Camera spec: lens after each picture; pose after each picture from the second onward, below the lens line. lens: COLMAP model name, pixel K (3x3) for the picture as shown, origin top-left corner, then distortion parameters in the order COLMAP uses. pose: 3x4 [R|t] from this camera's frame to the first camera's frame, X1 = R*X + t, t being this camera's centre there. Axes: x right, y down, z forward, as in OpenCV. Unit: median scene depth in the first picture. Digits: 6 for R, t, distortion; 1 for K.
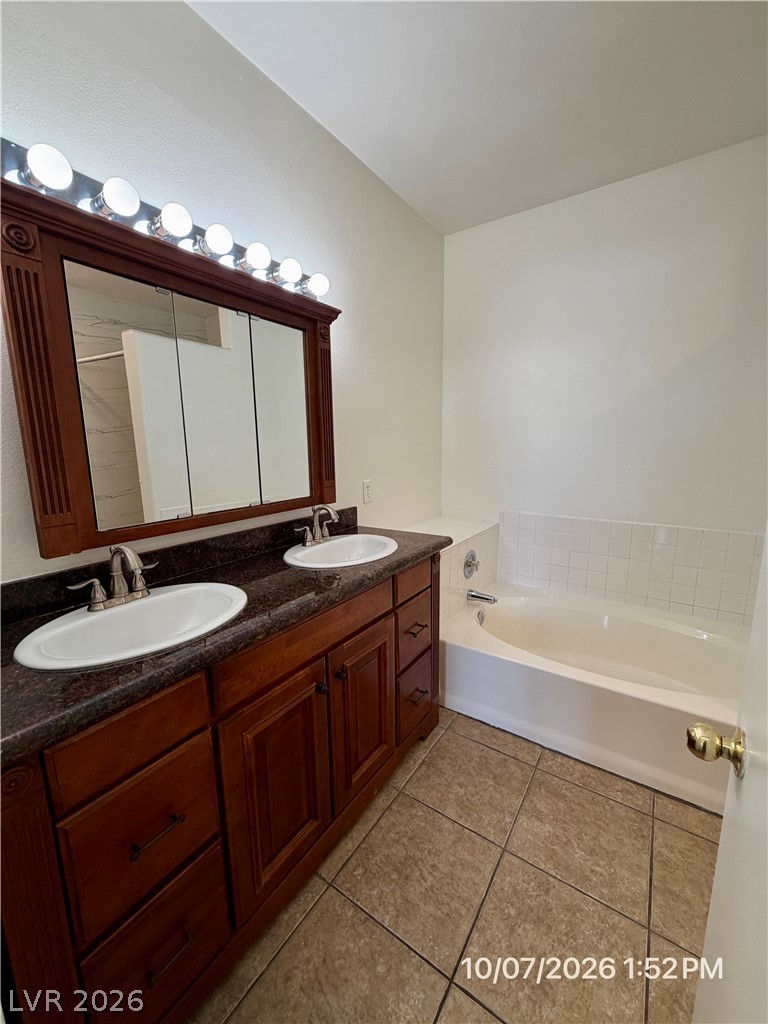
lens RADIAL K [[408.7, 0, 385.7], [0, 408.7, 510.9], [0, 0, 1]] dist [-0.000752, 0.000599]
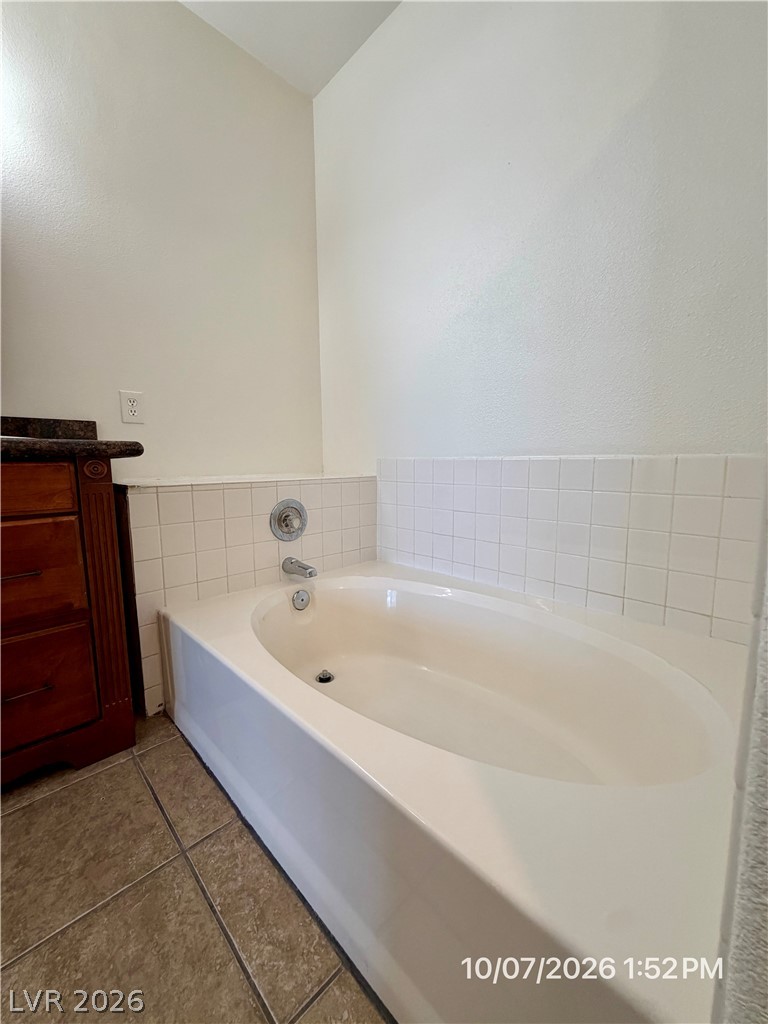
lens RADIAL K [[408.7, 0, 385.7], [0, 408.7, 510.9], [0, 0, 1]] dist [-0.000752, 0.000599]
pose [[0.980352, 0.029037, -0.195109, 0.936595], [-0.038637, 0.998213, -0.045576, 0.261111], [0.193437, 0.052219, 0.979722, 0.665392]]
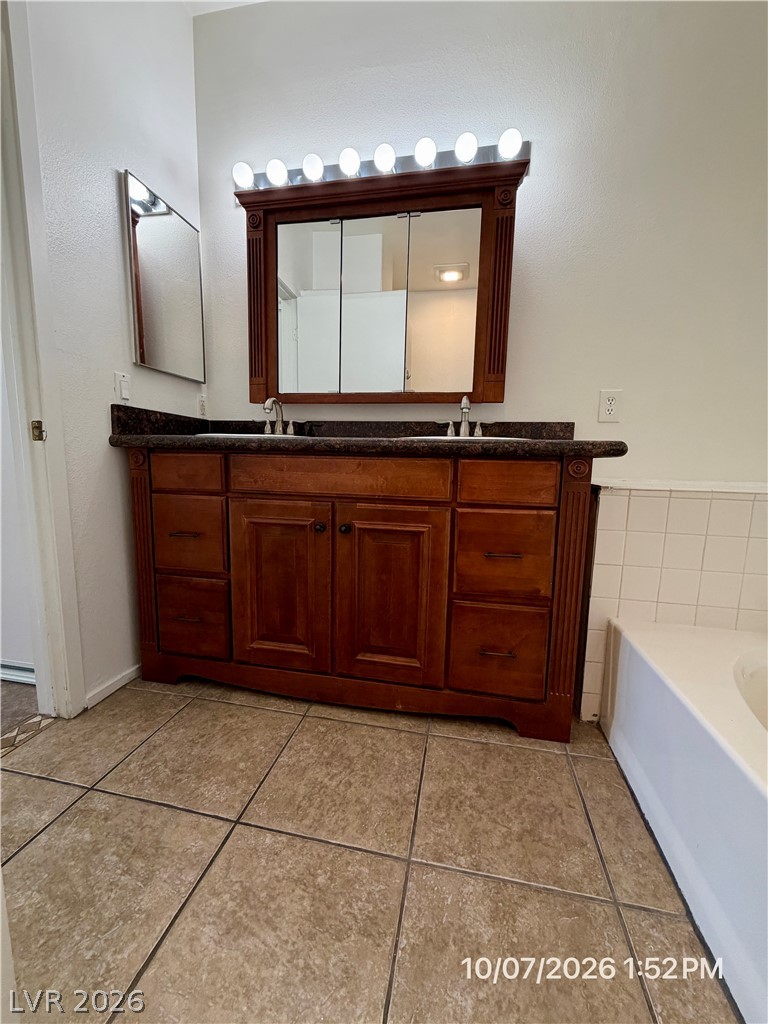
lens RADIAL K [[408.7, 0, 385.7], [0, 408.7, 510.9], [0, 0, 1]] dist [-0.000752, 0.000599]
pose [[0.383774, 0.139465, -0.912834, 0.828456], [-0.181833, 0.980588, 0.073371, 0.258695], [0.905347, 0.137826, 0.401684, 0.665118]]
